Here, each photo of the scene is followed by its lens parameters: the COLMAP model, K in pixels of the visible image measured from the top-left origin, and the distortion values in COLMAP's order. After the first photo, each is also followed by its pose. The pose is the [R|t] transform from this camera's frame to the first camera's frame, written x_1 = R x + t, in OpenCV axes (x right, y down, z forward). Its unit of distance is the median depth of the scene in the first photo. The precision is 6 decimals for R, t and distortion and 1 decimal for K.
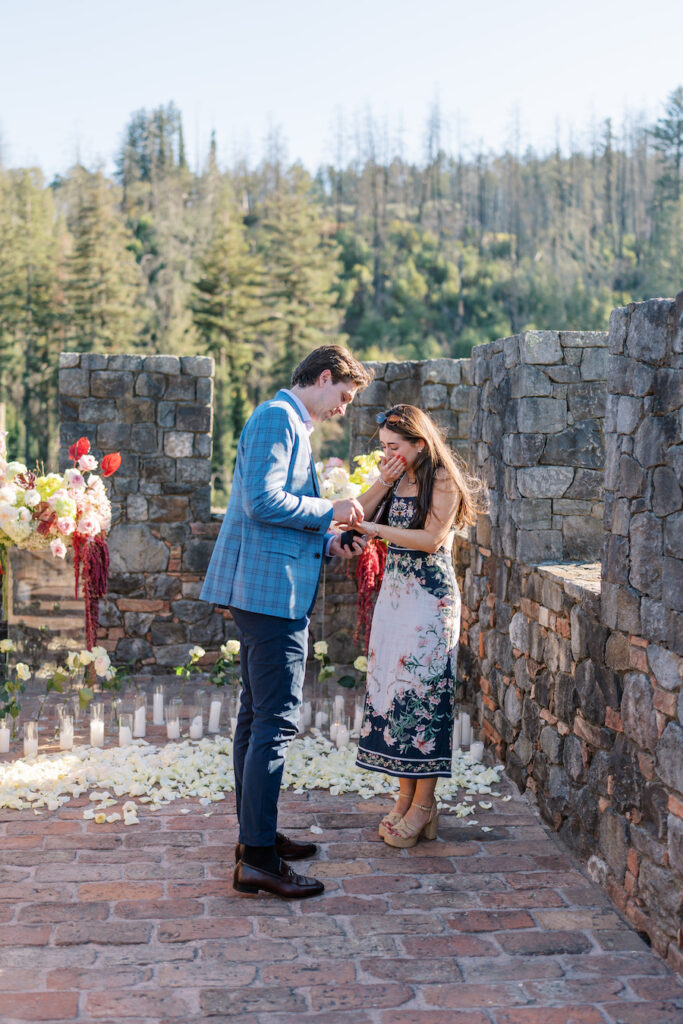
lens RADIAL K [[1202.6, 0, 347.1], [0, 1202.6, 519.1], [0, 0, 1]] dist [0.014396, 0.000000]
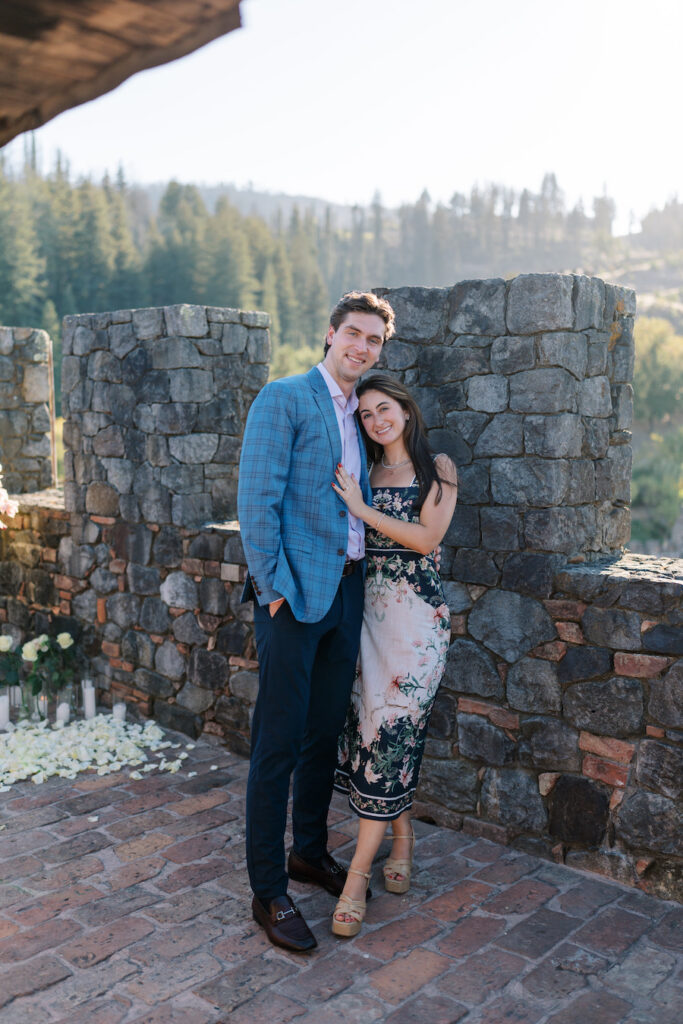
lens RADIAL K [[1088.6, 0, 350.5], [0, 1088.6, 542.2], [0, 0, 1]] dist [0.016293, 0.000000]
pose [[0.727084, -0.089400, 0.680703, -0.402261], [0.052183, 0.995814, 0.075047, -0.013570], [-0.684562, -0.019044, 0.728706, 0.203826]]
